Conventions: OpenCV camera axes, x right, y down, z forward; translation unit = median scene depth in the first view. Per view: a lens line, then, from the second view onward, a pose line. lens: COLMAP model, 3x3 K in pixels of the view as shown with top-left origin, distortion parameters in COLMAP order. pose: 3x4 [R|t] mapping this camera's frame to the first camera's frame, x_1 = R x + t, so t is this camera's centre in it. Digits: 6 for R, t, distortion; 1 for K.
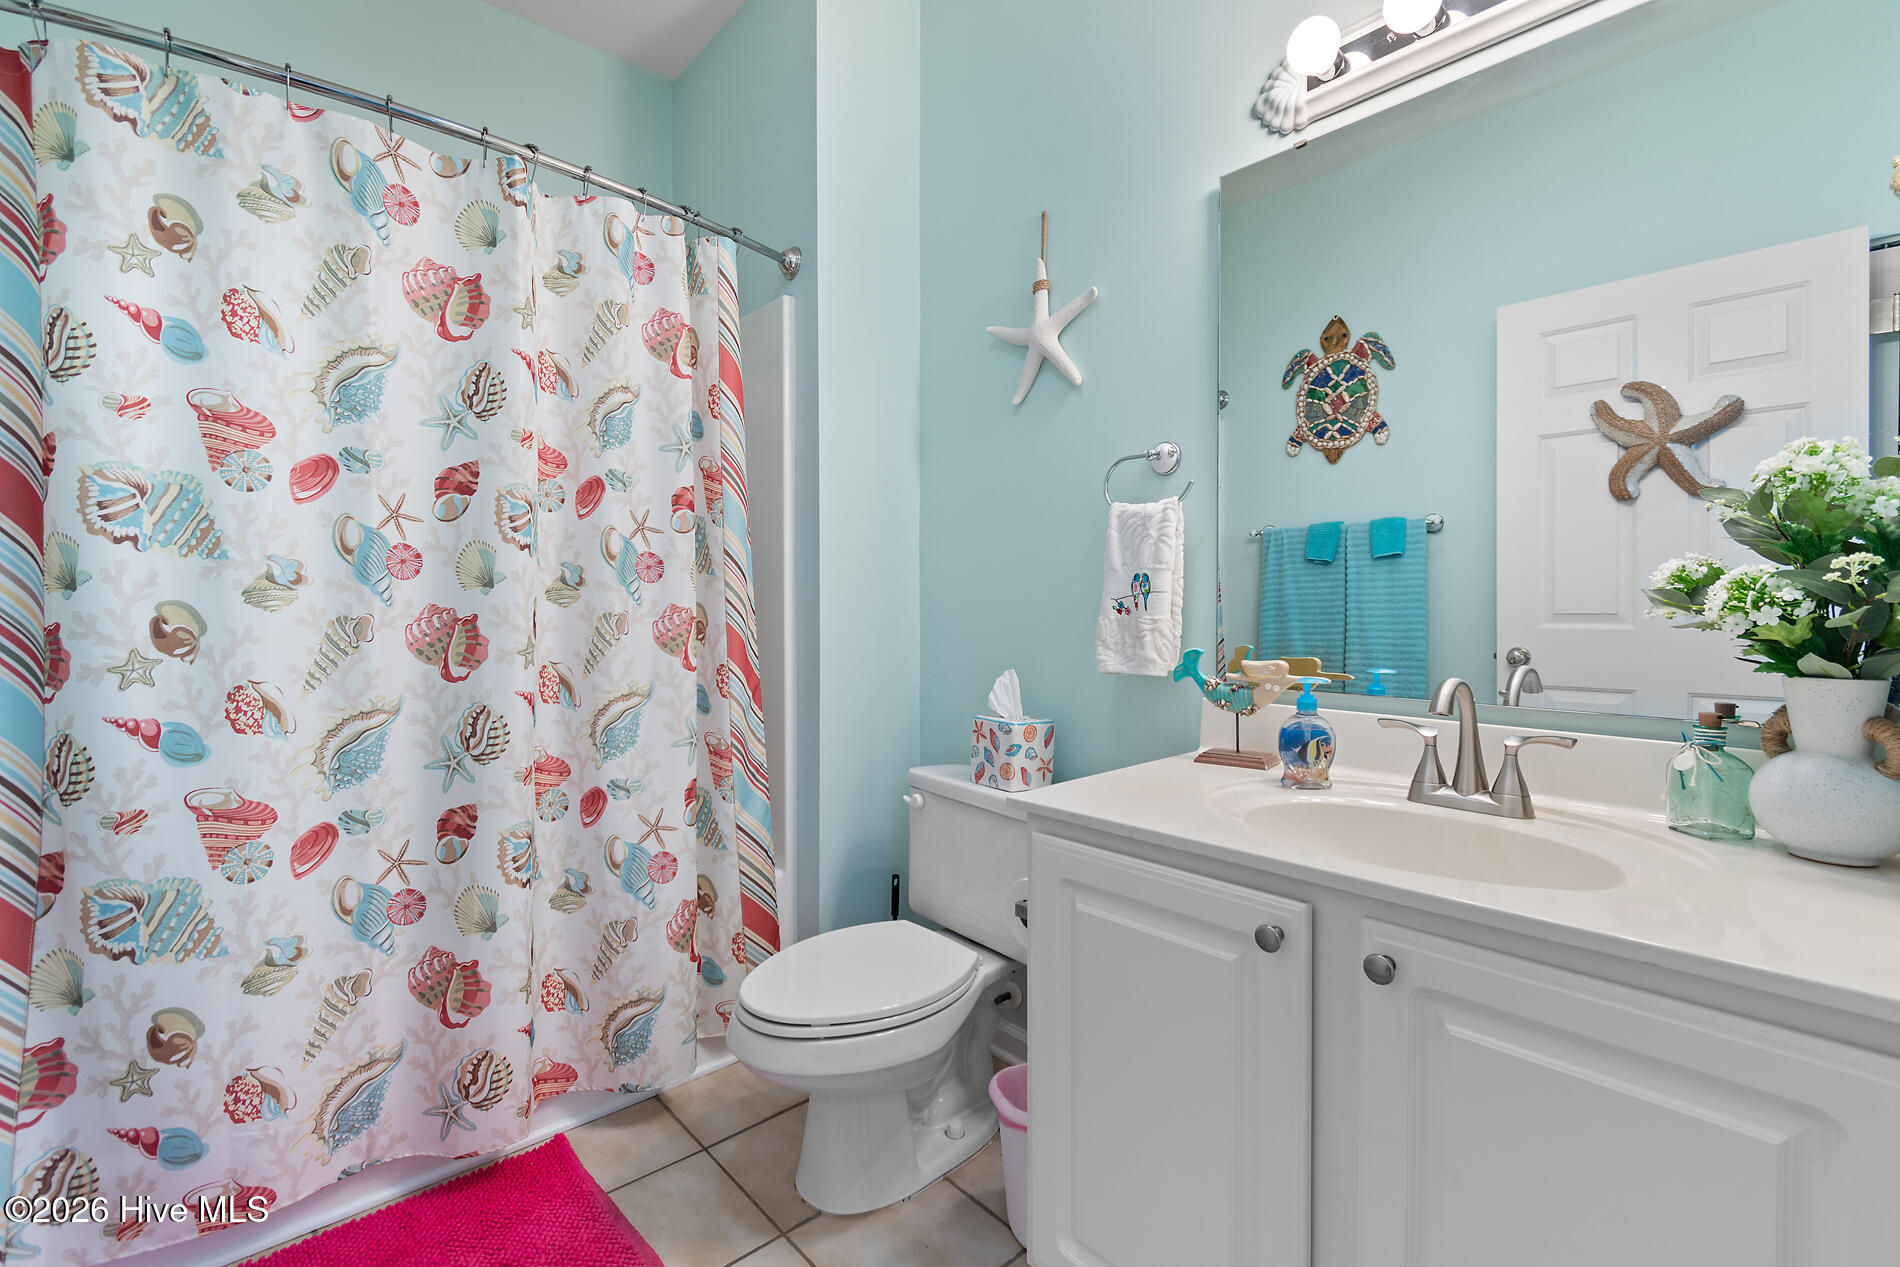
lens RADIAL K [[851.5, 0, 946.3], [0, 851.5, 633.8], [0, 0, 1]] dist [0.005151, -0.003000]
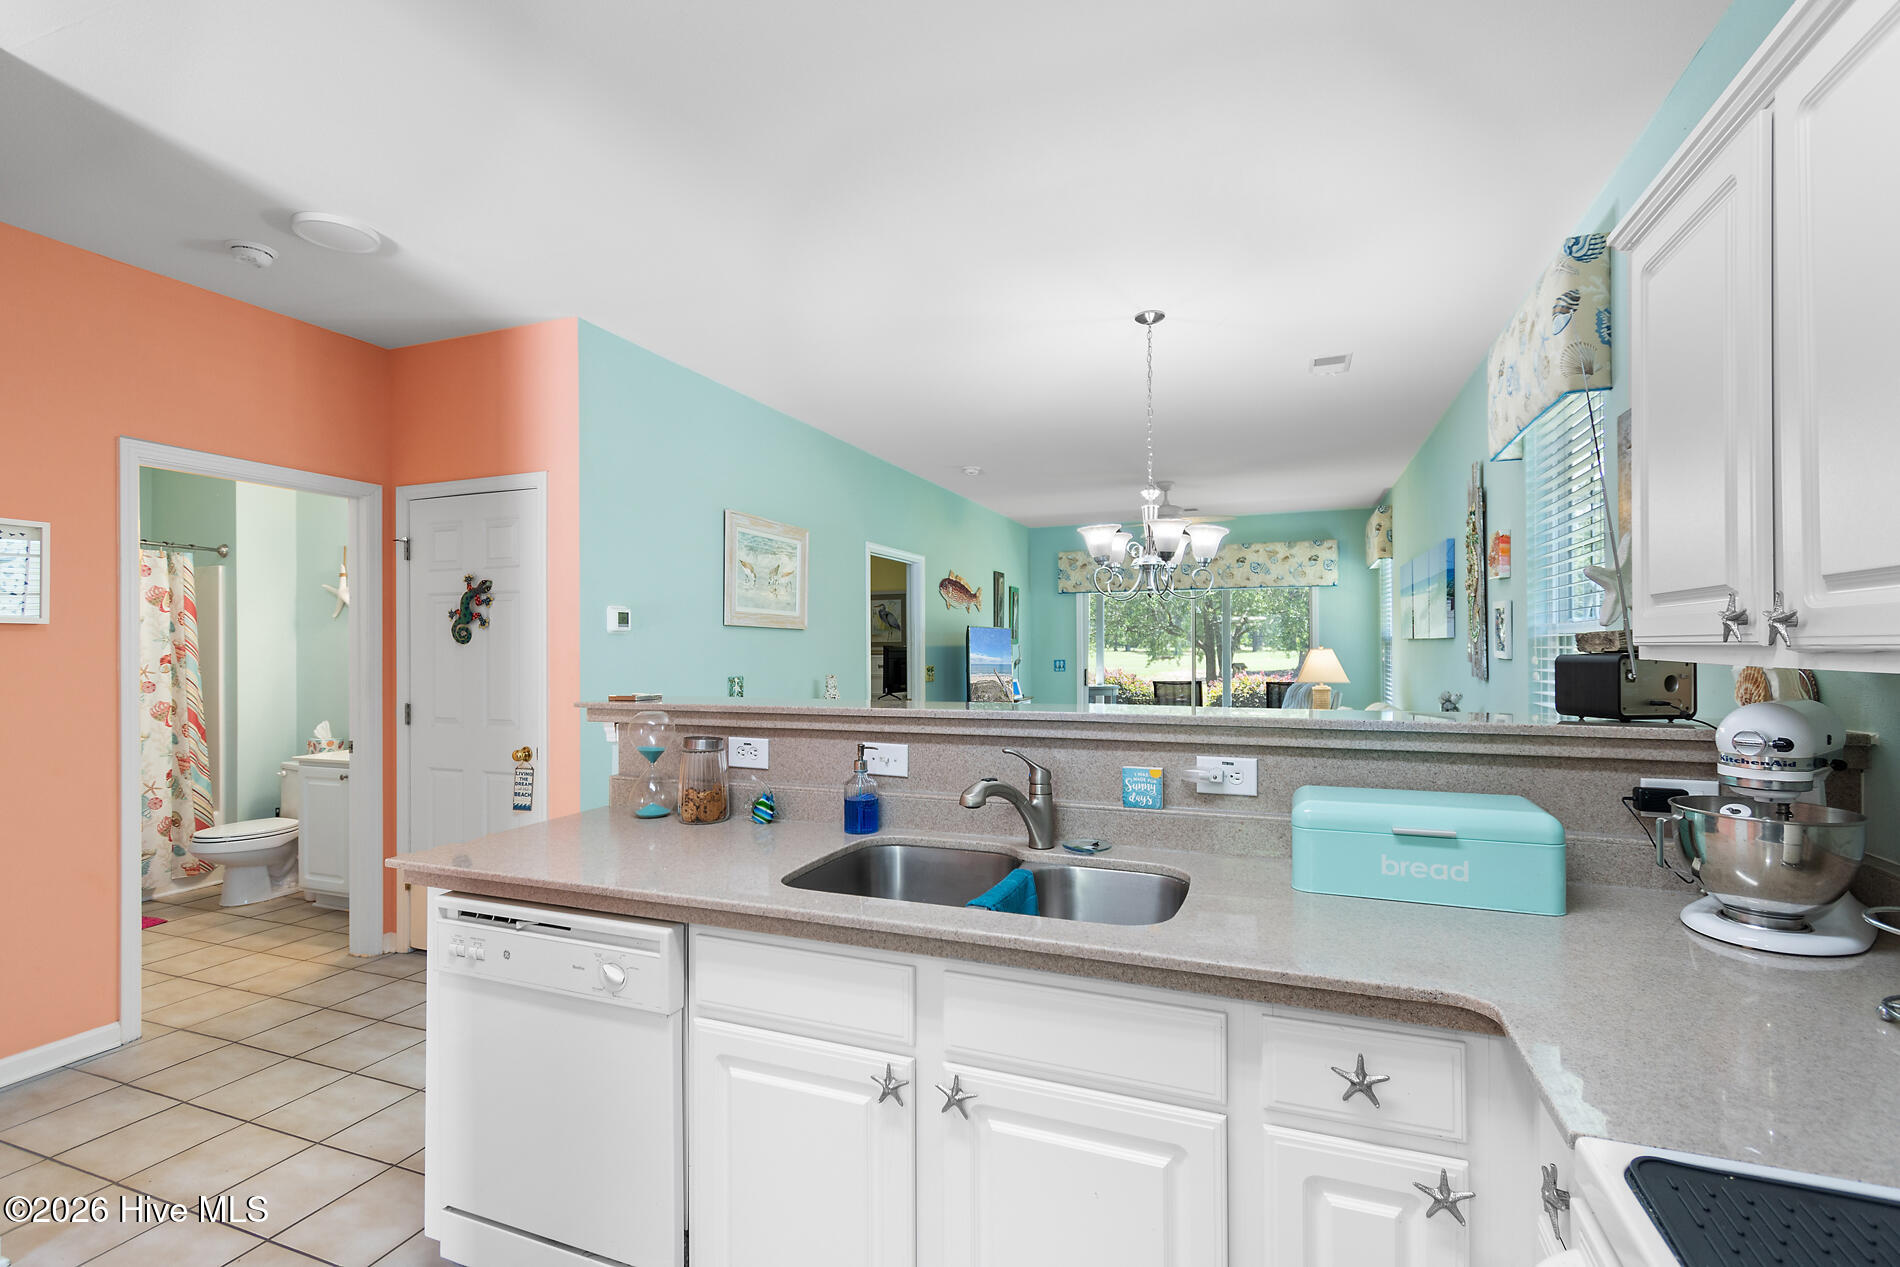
lens RADIAL K [[851.5, 0, 951.0], [0, 851.5, 647.4], [0, 0, 1]] dist [0.005151, -0.003000]
pose [[0.883618, -0.006202, 0.468168, 0.545409], [0.020751, 0.999448, -0.025925, -0.075814], [-0.467749, 0.032623, 0.883259, -2.244097]]
